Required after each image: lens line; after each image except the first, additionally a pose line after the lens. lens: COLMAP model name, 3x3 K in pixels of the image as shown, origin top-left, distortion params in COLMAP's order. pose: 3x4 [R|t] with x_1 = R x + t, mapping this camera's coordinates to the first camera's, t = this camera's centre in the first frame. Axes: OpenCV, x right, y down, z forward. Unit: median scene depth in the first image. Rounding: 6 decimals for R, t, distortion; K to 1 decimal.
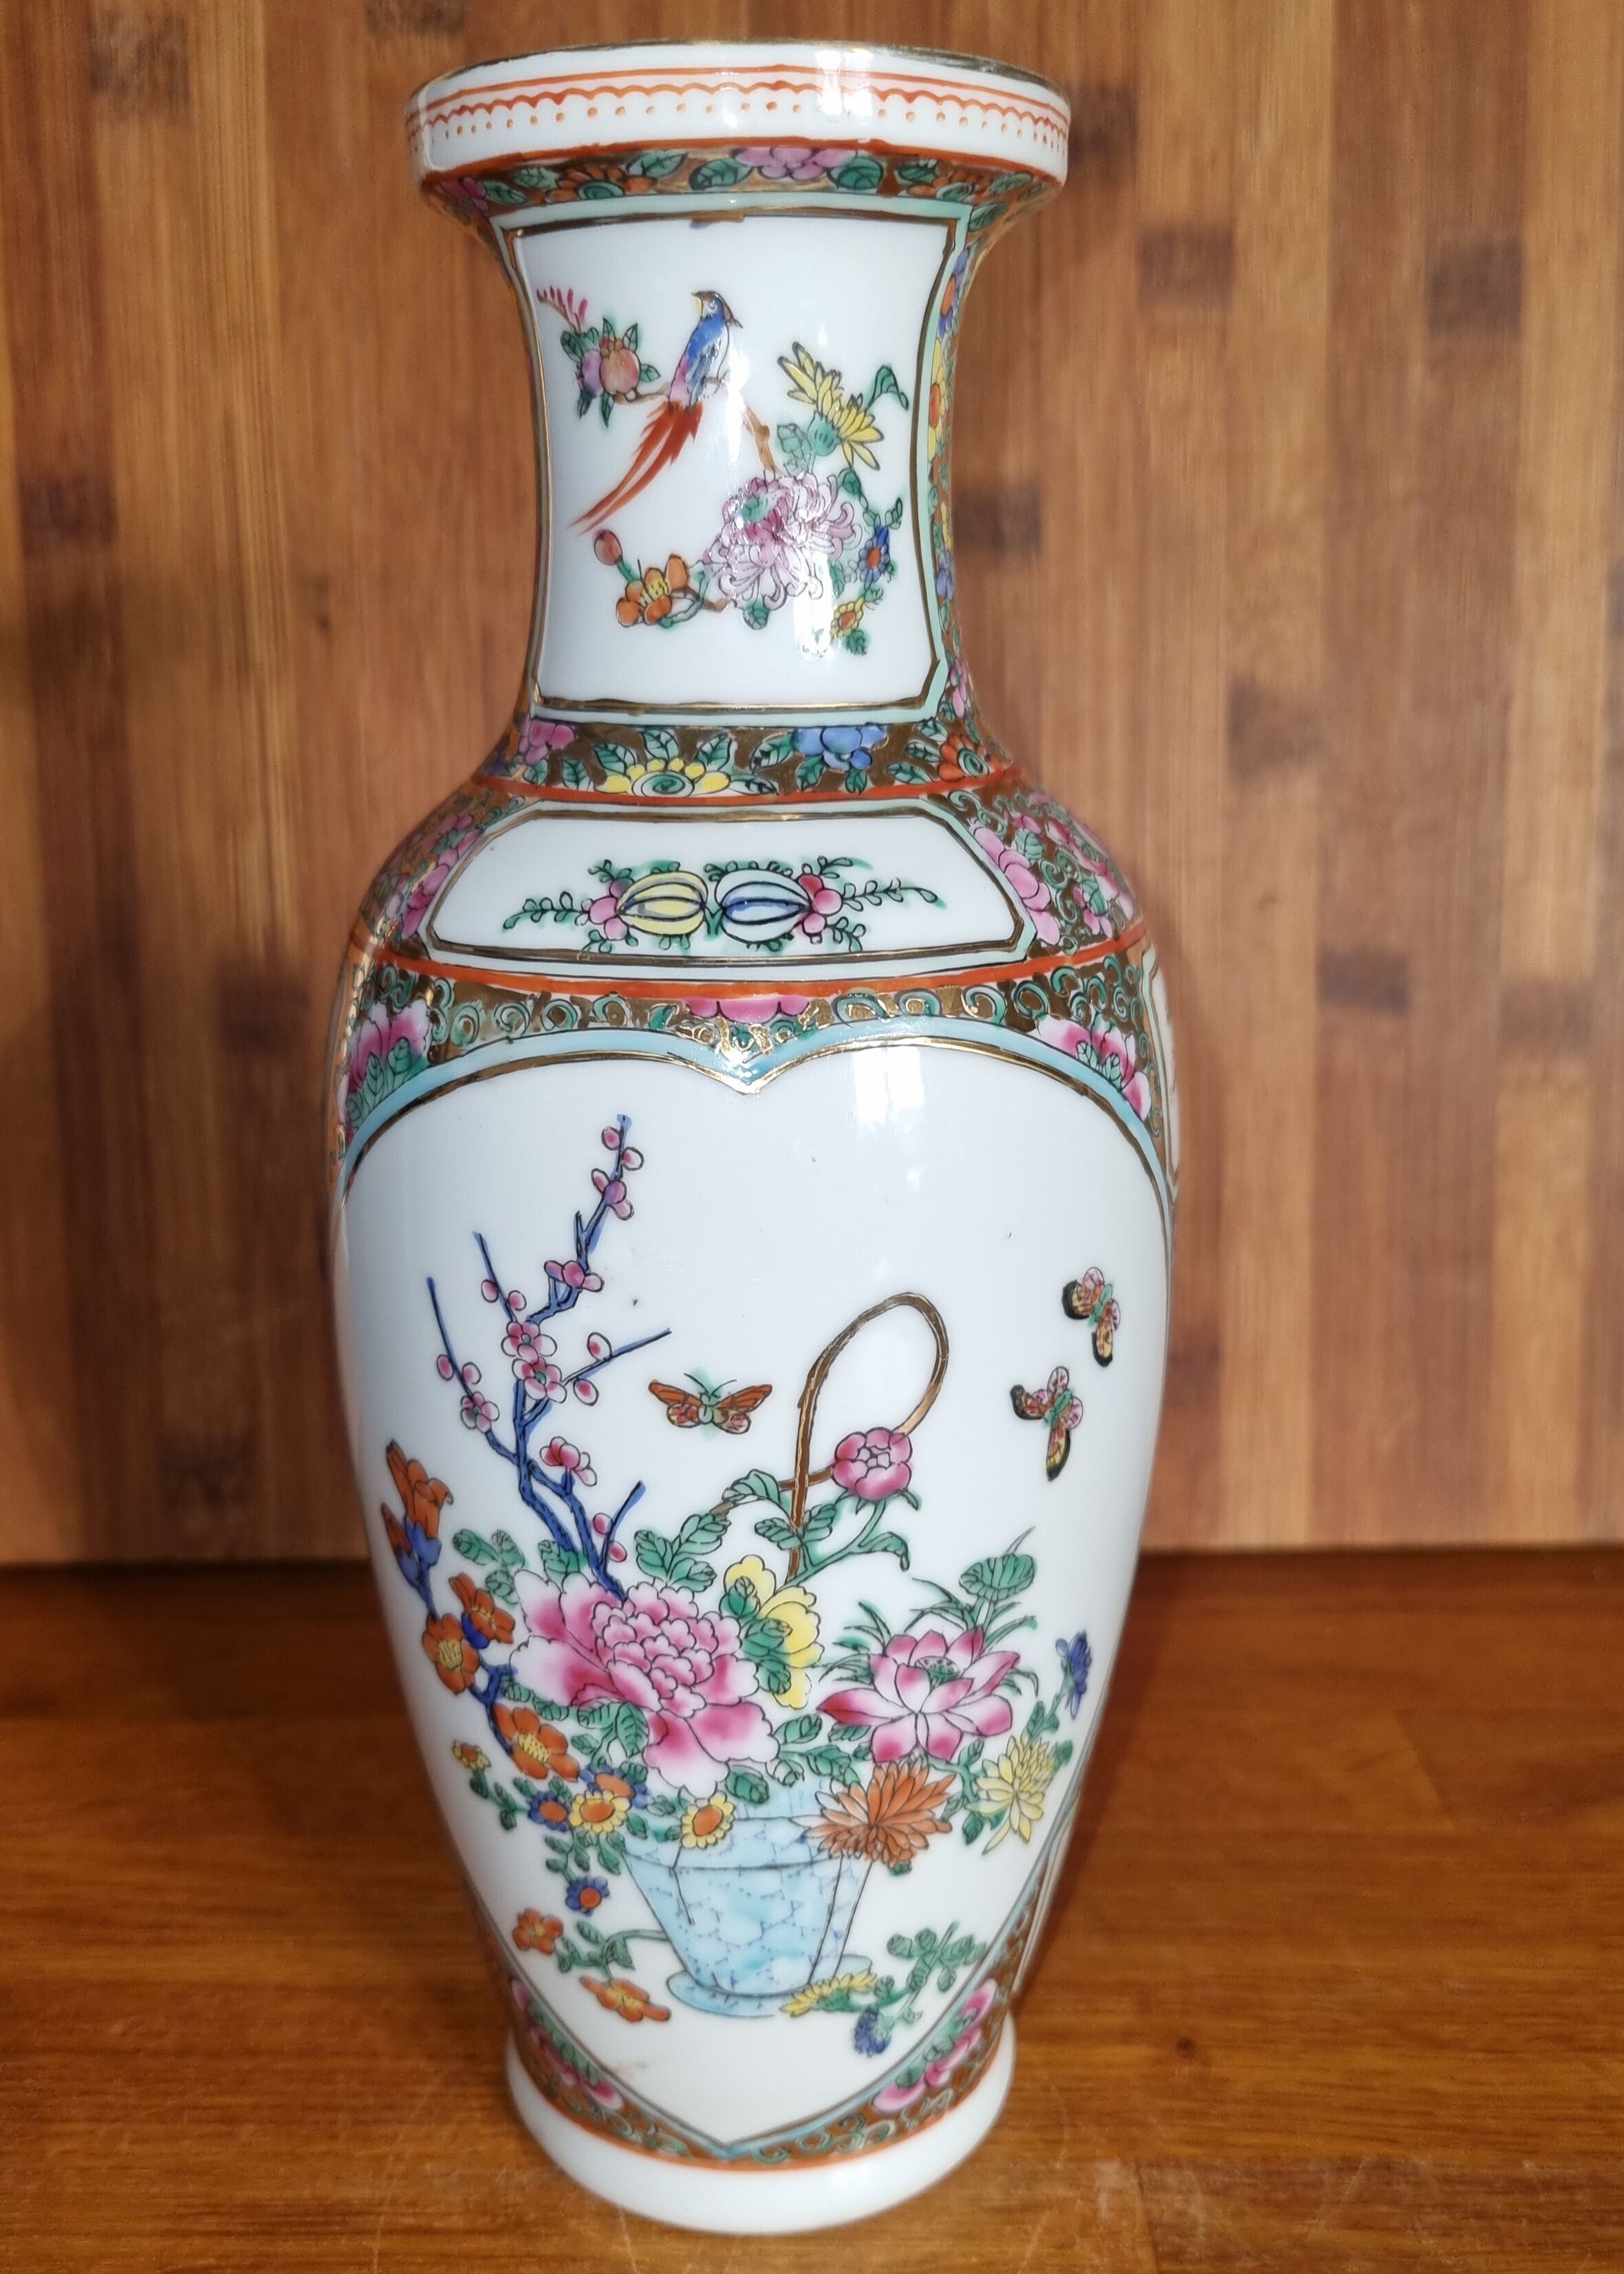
lens RADIAL K [[2182.6, 0, 804.3], [0, 2182.6, 1155.6], [0, 0, 1]] dist [-0.000433, -0.017887]
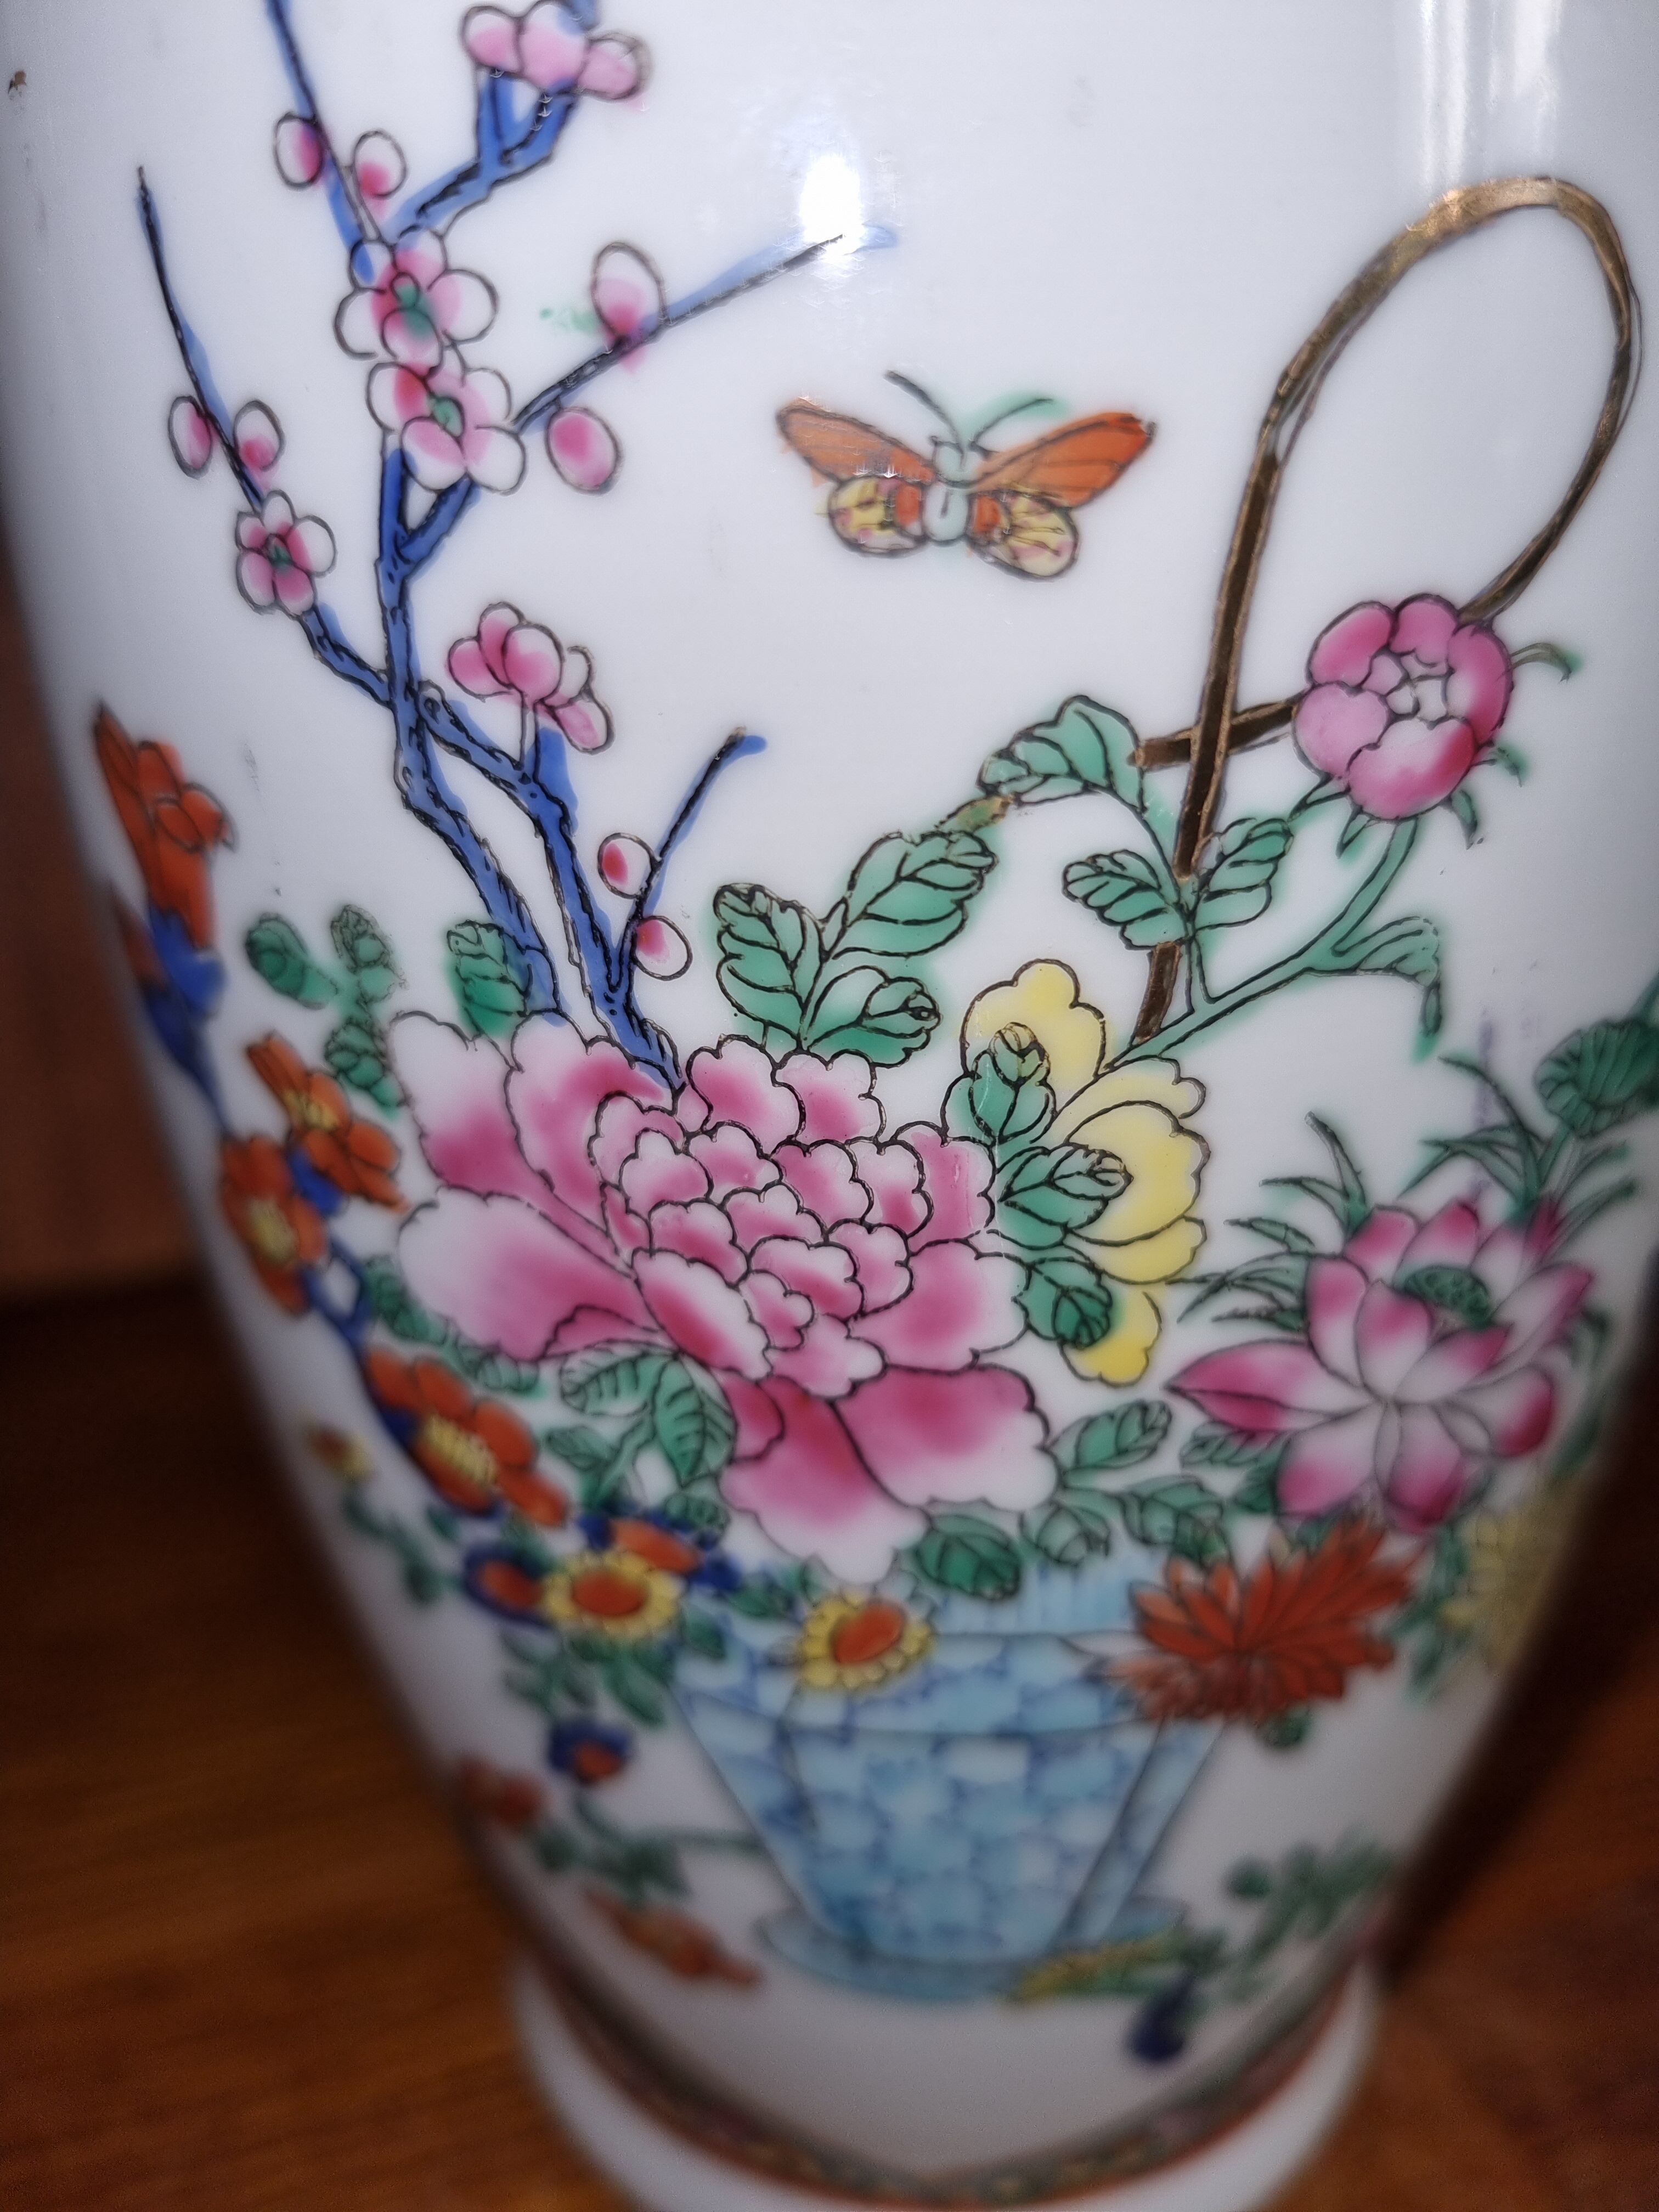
lens RADIAL K [[1877.2, 0, 831.1], [0, 1877.2, 1105.5], [0, 0, 1]] dist [-0.013378, 0.000250]
pose [[0.999637, 0.026180, 0.006386, -0.058676], [-0.026750, 0.992682, 0.117756, 0.166996], [-0.003257, -0.117884, 0.993022, 0.677933]]
